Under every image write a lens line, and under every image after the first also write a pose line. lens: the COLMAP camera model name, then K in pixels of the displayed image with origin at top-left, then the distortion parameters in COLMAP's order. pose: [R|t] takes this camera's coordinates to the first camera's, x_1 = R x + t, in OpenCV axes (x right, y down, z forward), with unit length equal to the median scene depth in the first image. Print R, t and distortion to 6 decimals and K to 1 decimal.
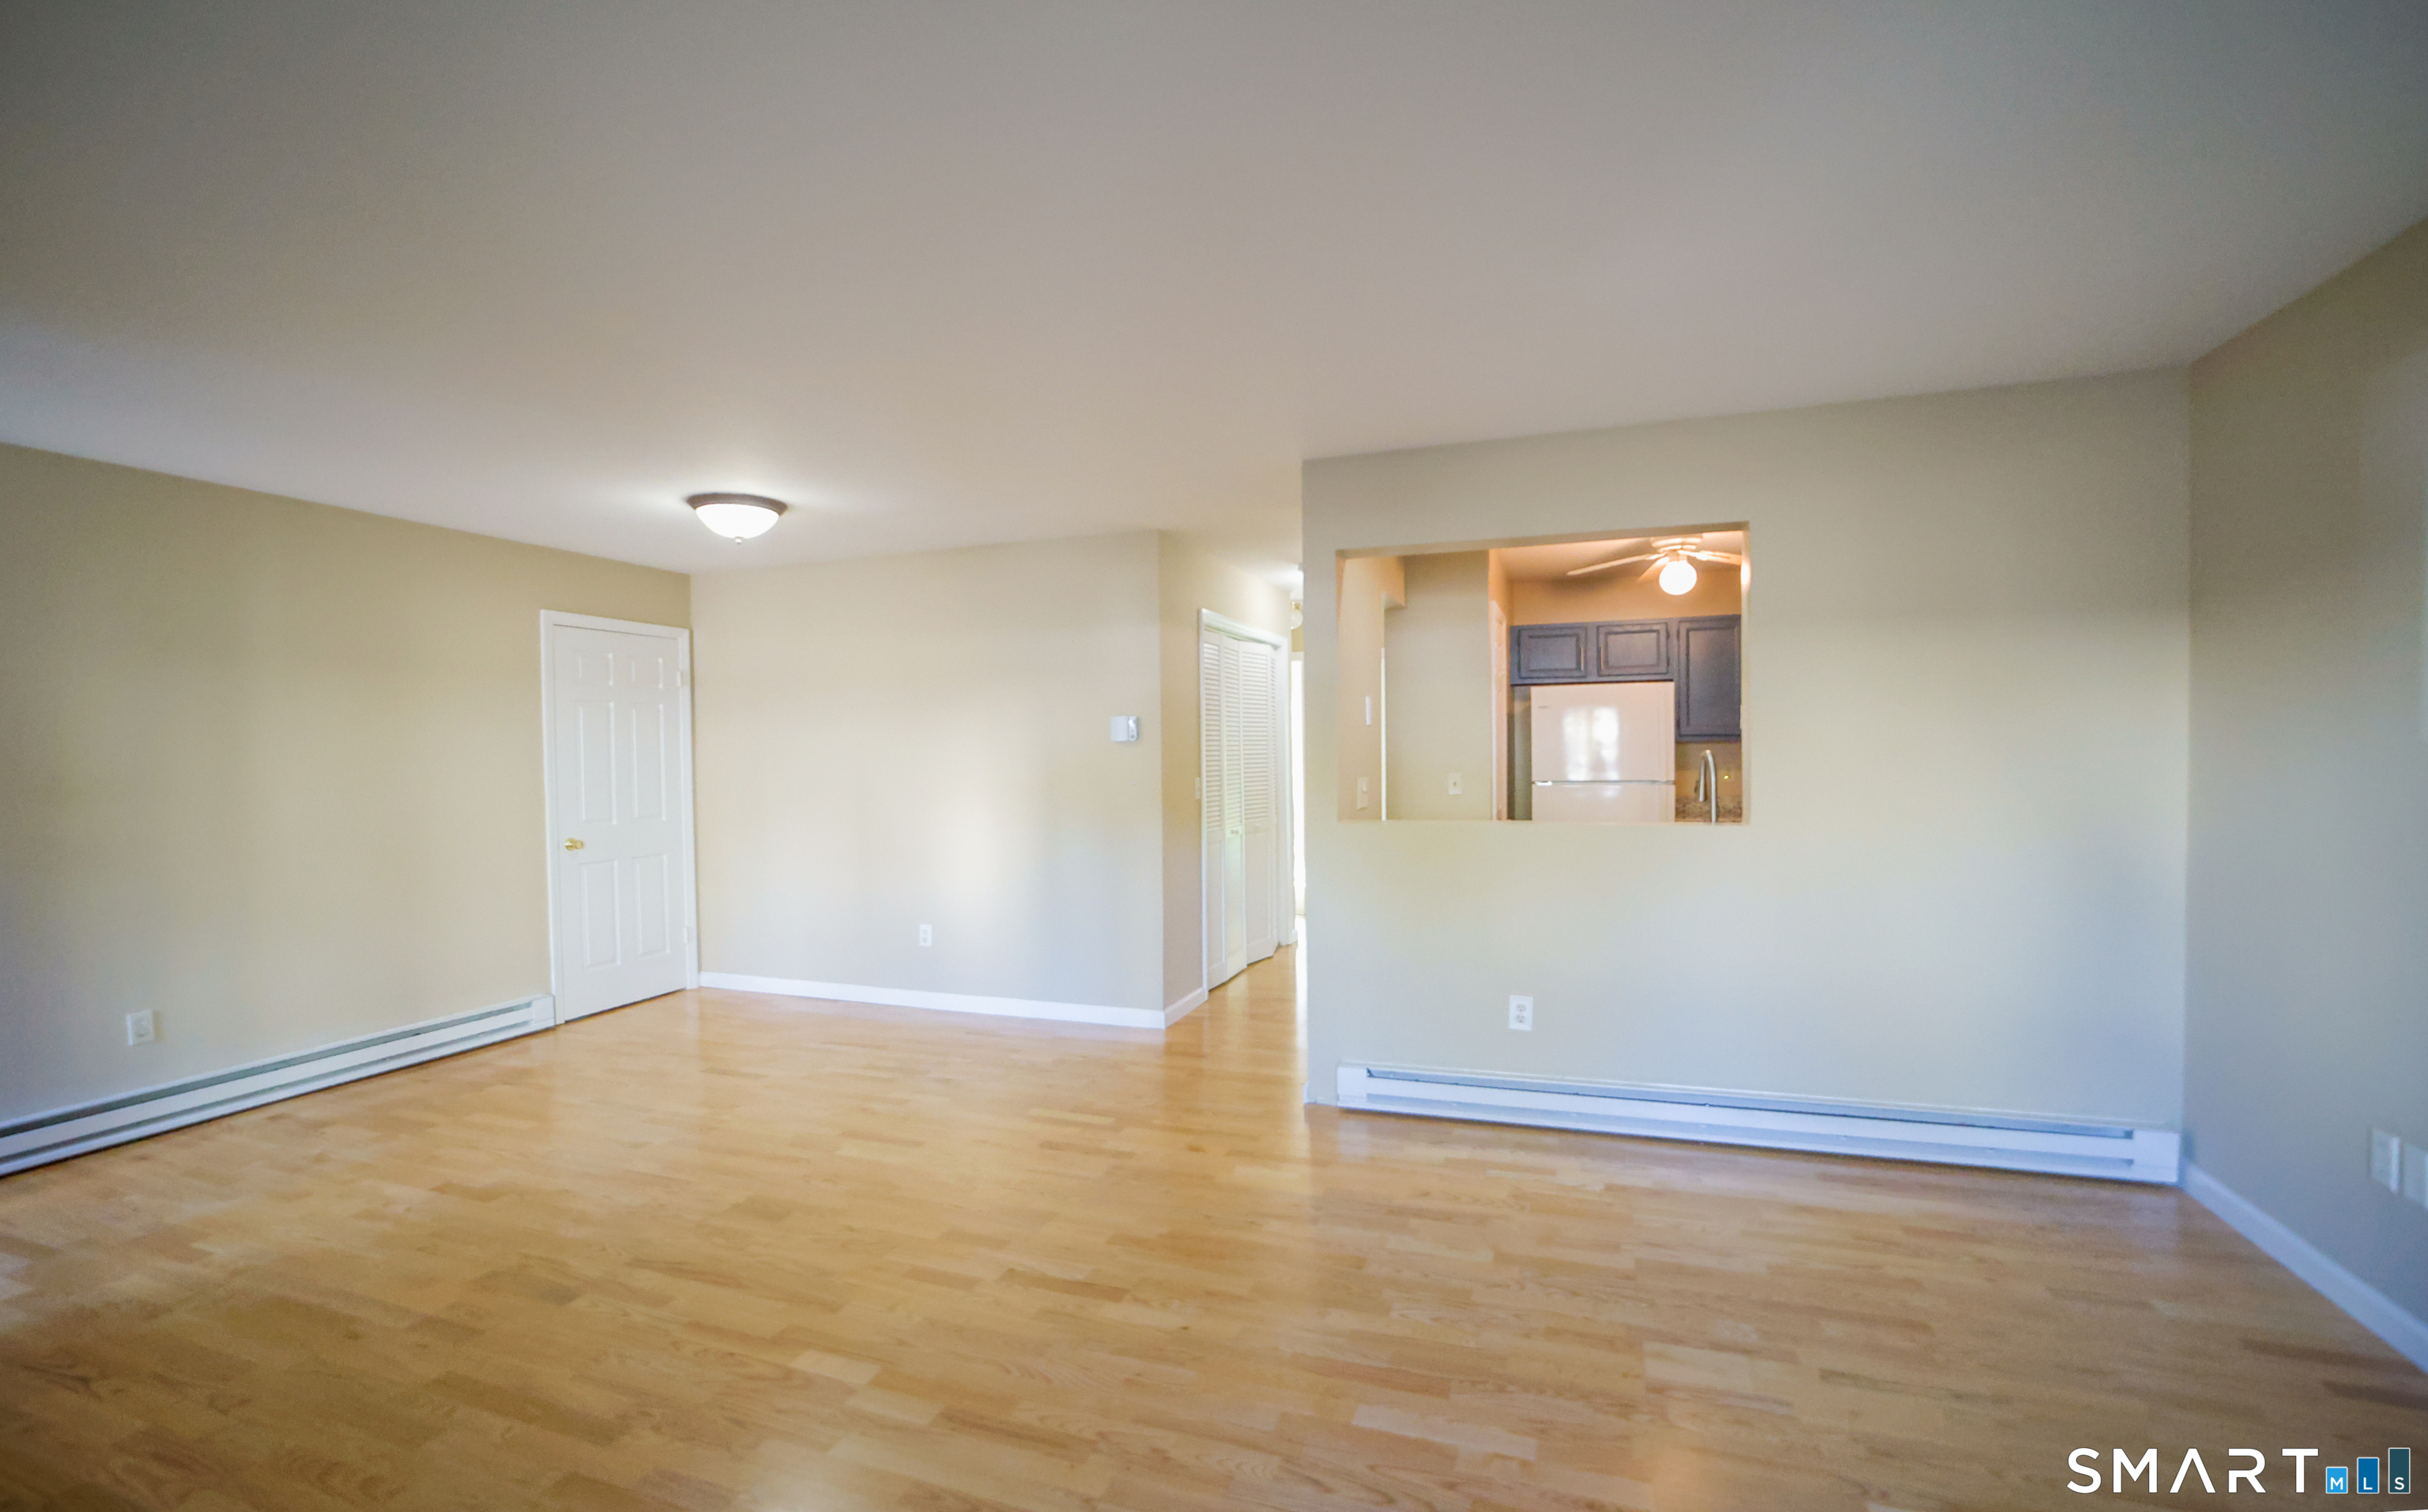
lens RADIAL K [[974.8, 0, 1230.9], [0, 974.8, 767.9], [0, 0, 1]] dist [-0.025960, 0.000900]
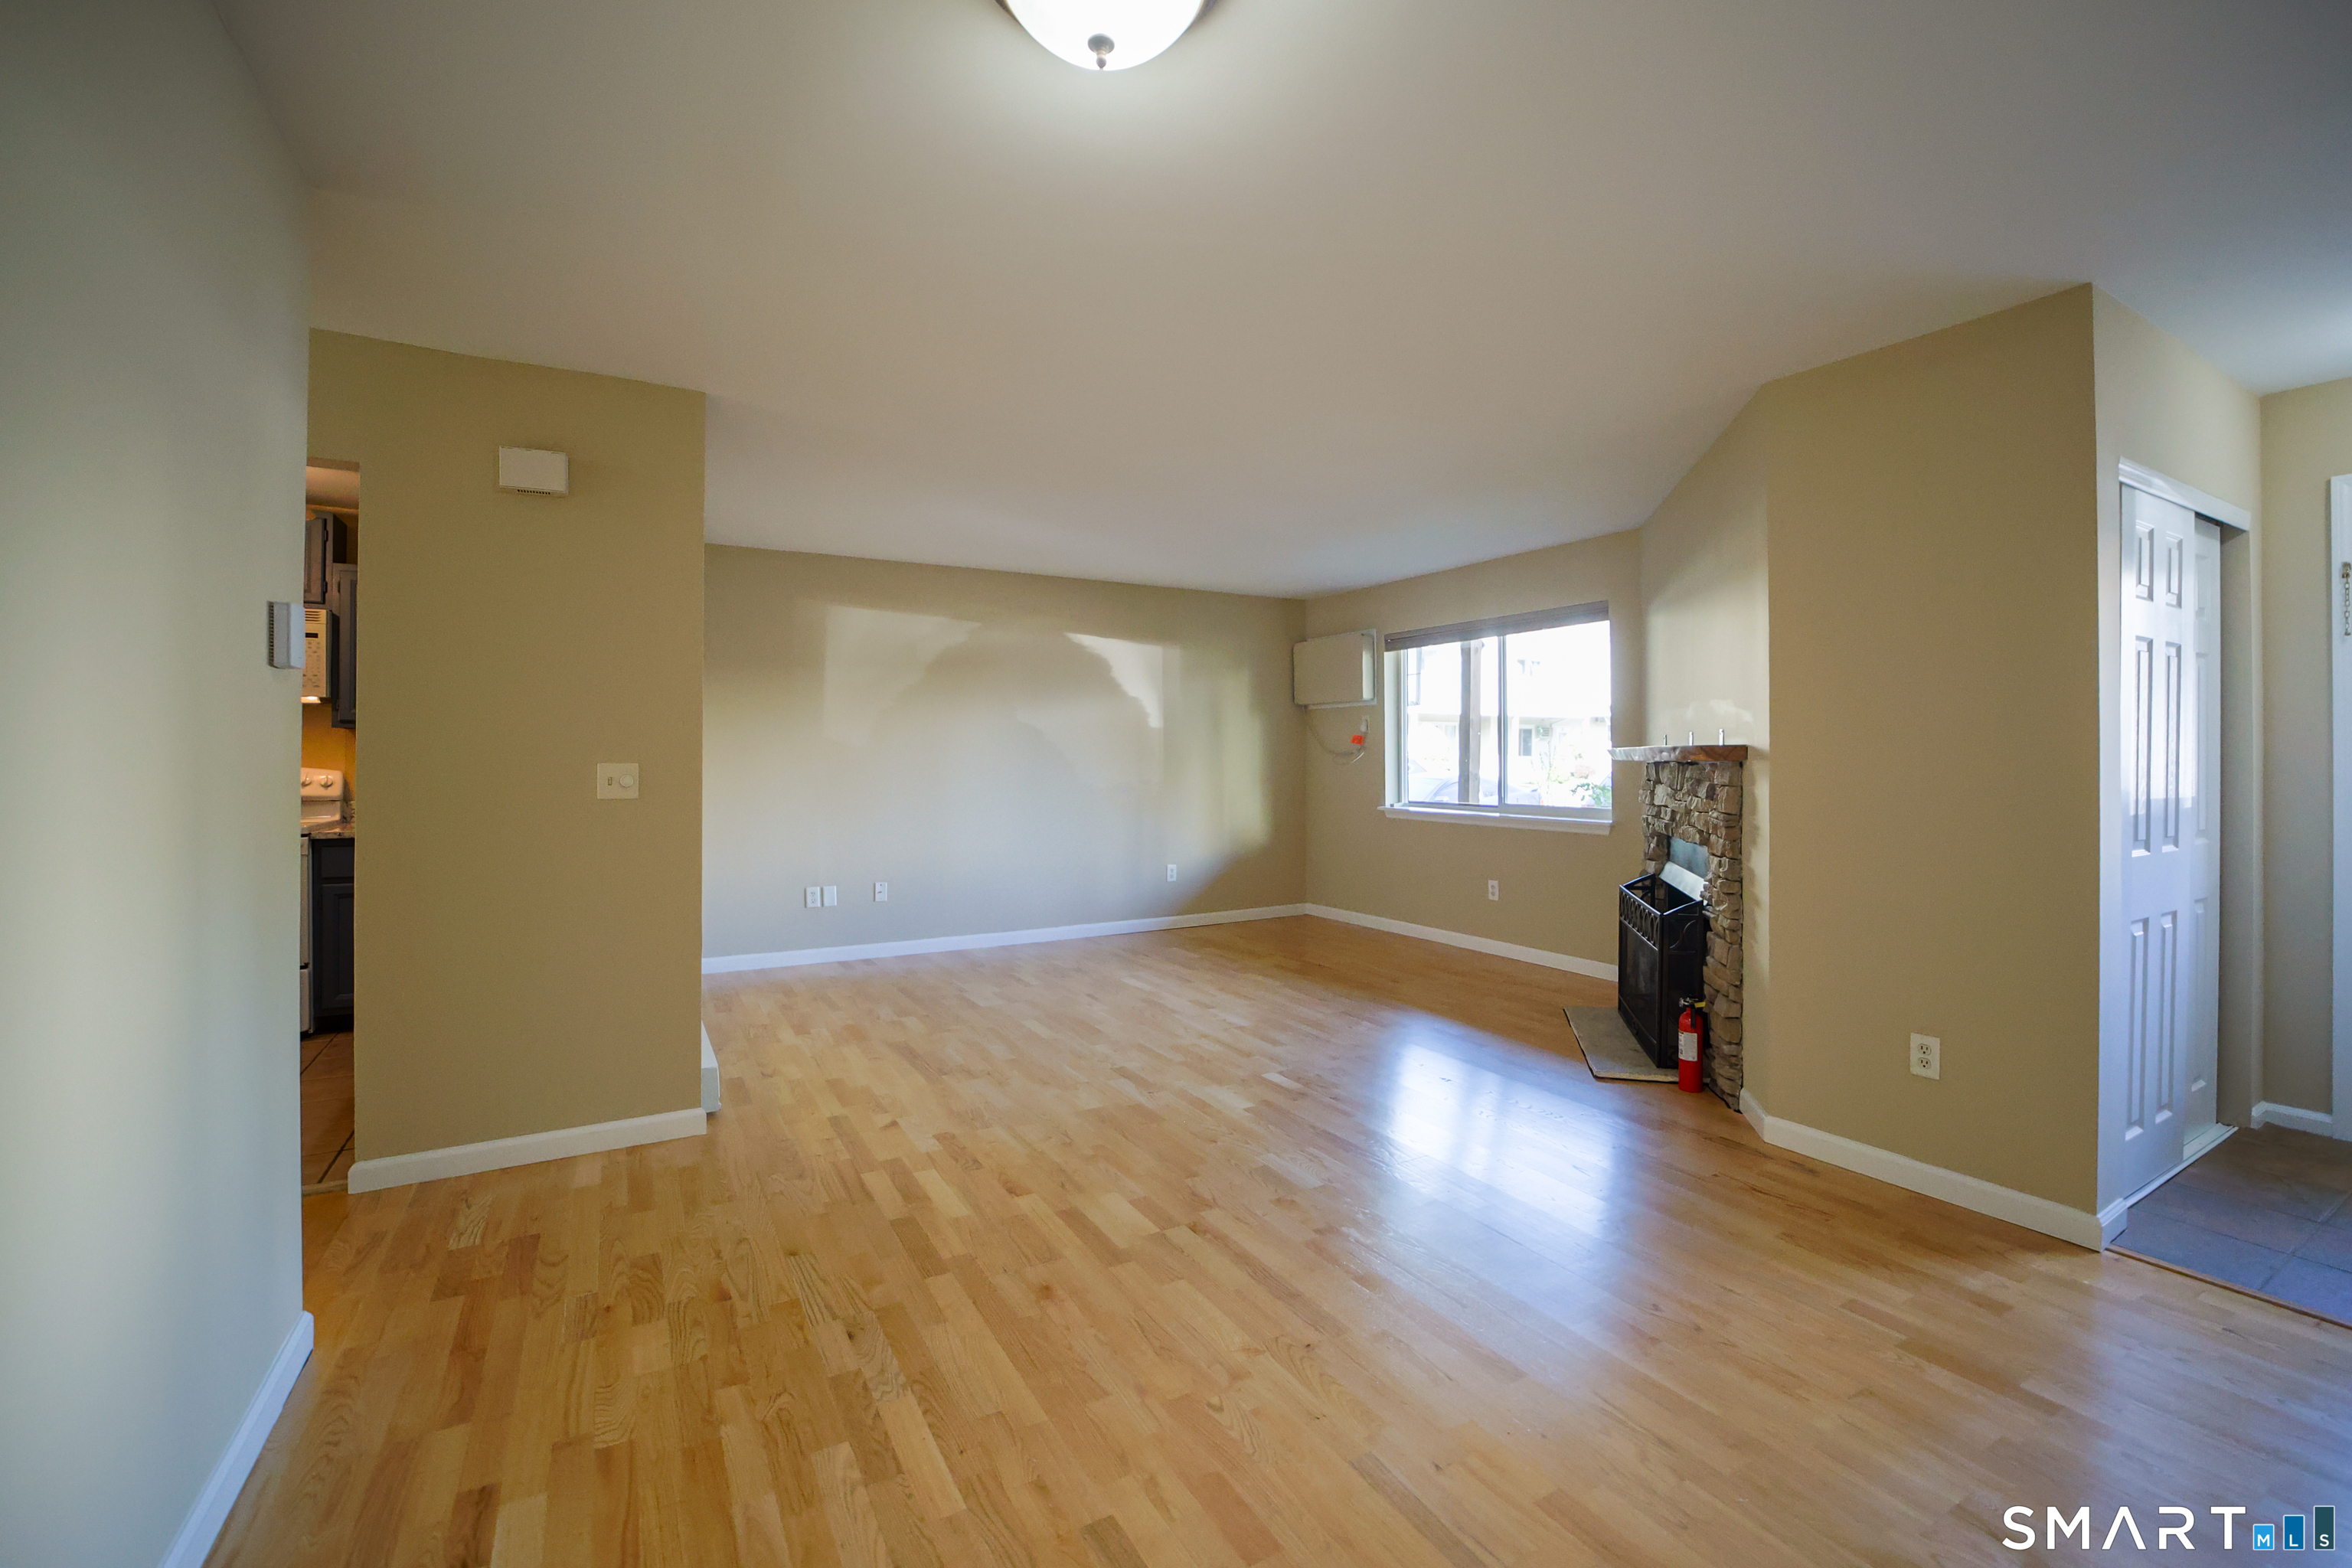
lens RADIAL K [[1021.9, 0, 1180.1], [0, 1021.9, 749.9], [0, 0, 1]] dist [-0.000764, 0.000145]
pose [[-0.749000, 0.019345, 0.662288, -0.848784], [0.021016, 0.999764, -0.005434, 0.019759], [-0.662237, 0.009849, -0.749230, 1.408837]]
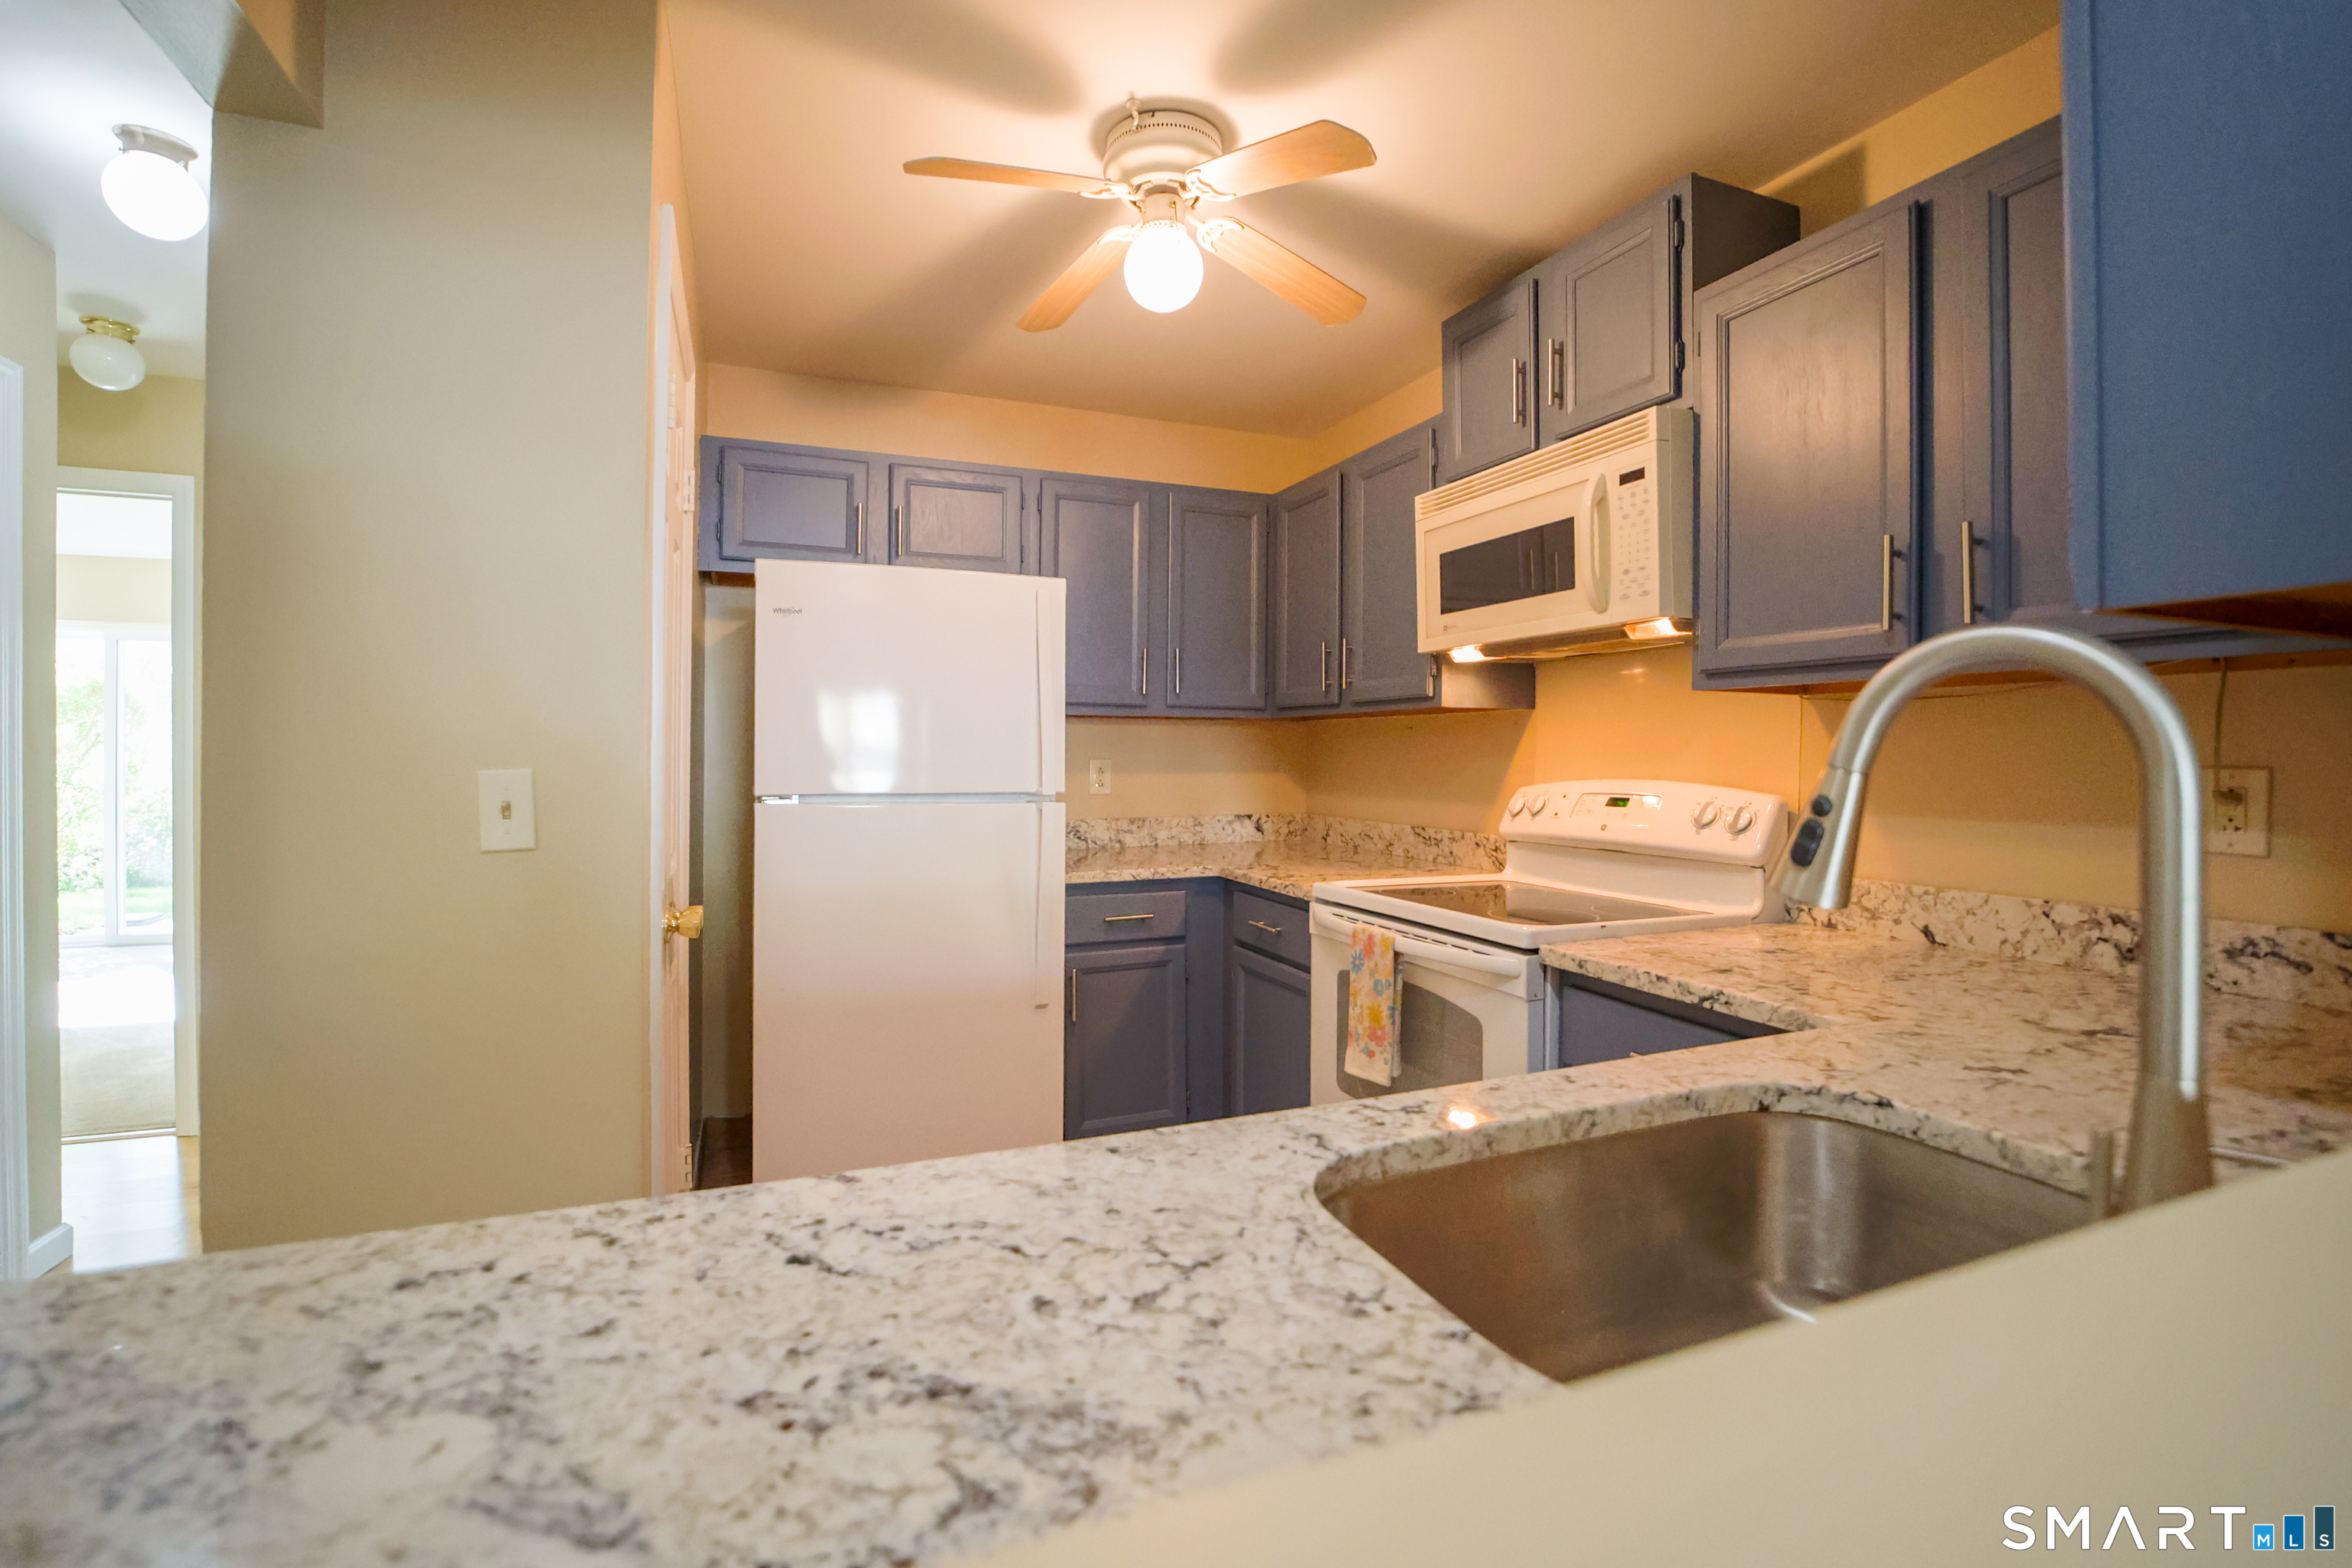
lens RADIAL K [[1021.9, 0, 1180.1], [0, 1021.9, 749.9], [0, 0, 1]] dist [-0.000764, 0.000145]
pose [[0.739230, 0.019202, 0.673180, 0.253274], [-0.003460, 0.999689, -0.024716, 0.007431], [-0.673445, 0.015942, 0.739066, 0.934094]]
